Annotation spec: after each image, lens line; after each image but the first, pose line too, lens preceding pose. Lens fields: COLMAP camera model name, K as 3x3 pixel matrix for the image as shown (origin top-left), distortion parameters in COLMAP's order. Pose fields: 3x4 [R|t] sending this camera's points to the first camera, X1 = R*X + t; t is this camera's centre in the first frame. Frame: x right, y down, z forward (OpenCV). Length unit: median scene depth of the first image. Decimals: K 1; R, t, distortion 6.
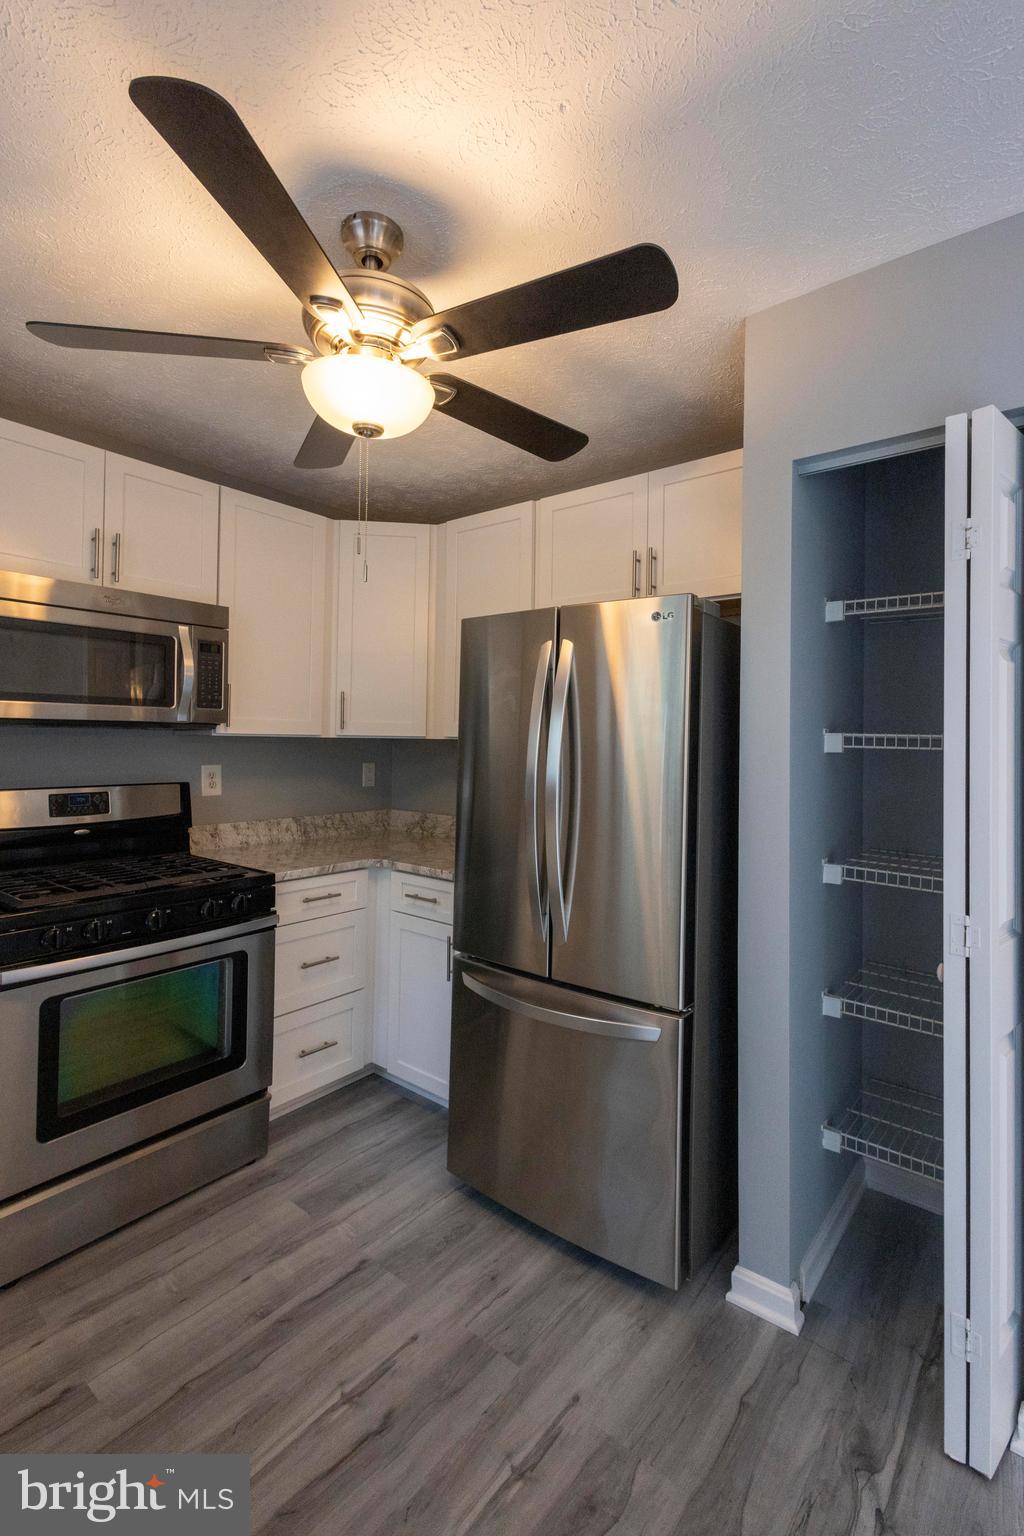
lens RADIAL K [[692.9, 0, 521.5], [0, 692.9, 731.2], [0, 0, 1]] dist [0.001359, -0.000177]
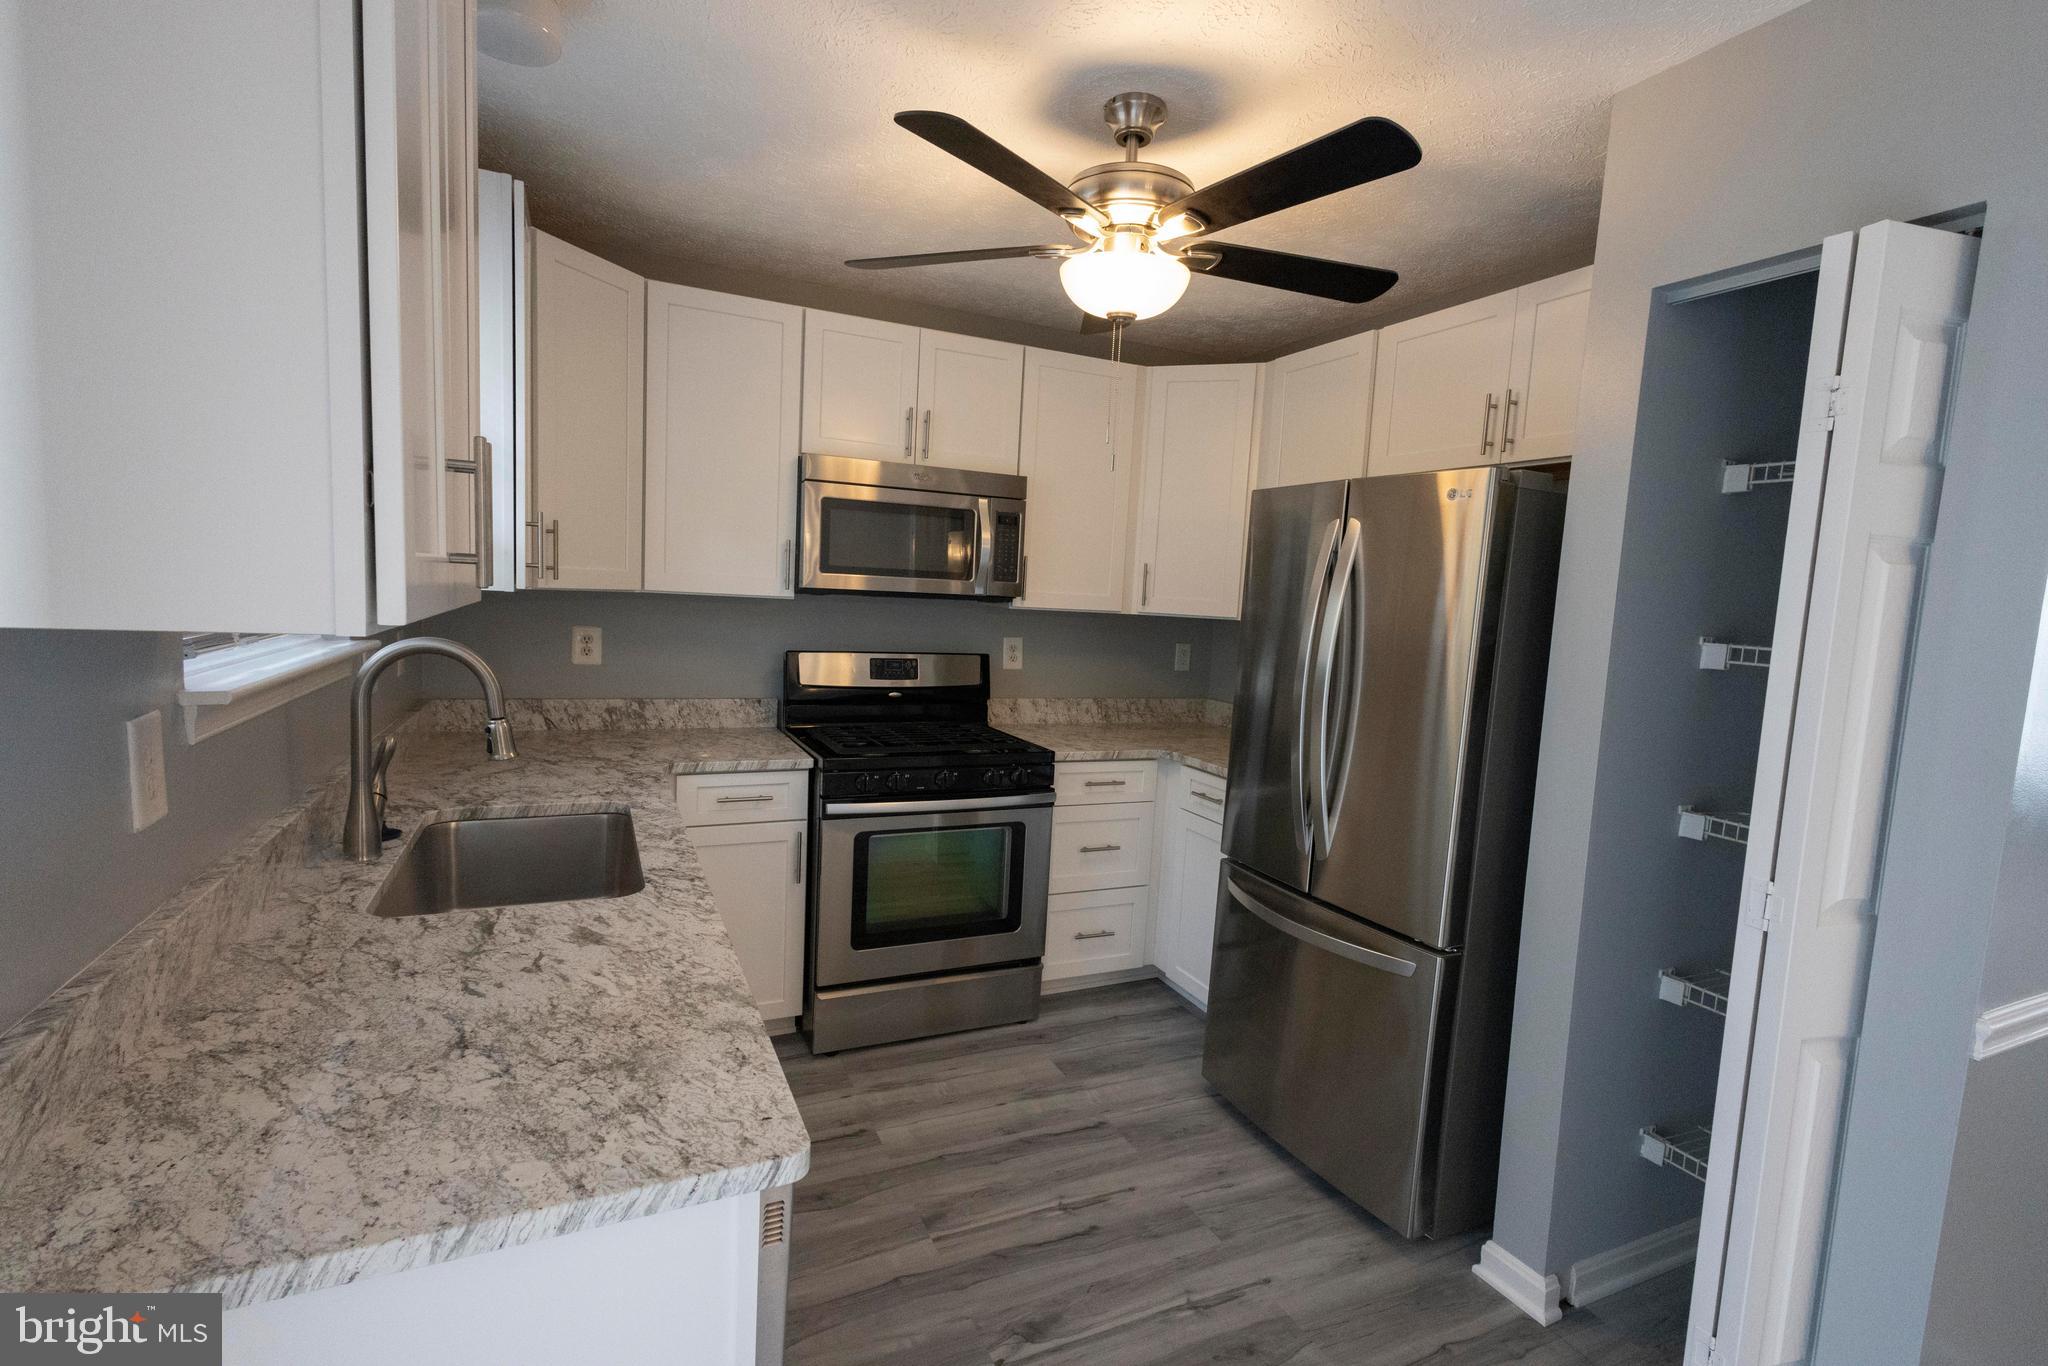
lens RADIAL K [[941.6, 0, 1017.5], [0, 941.6, 680.5], [0, 0, 1]] dist [0.001361, 0.000050]
pose [[0.885506, 0.069232, -0.459441, 0.210847], [-0.028158, 0.995015, 0.095665, -0.022970], [0.463774, -0.071775, 0.883042, -0.209956]]
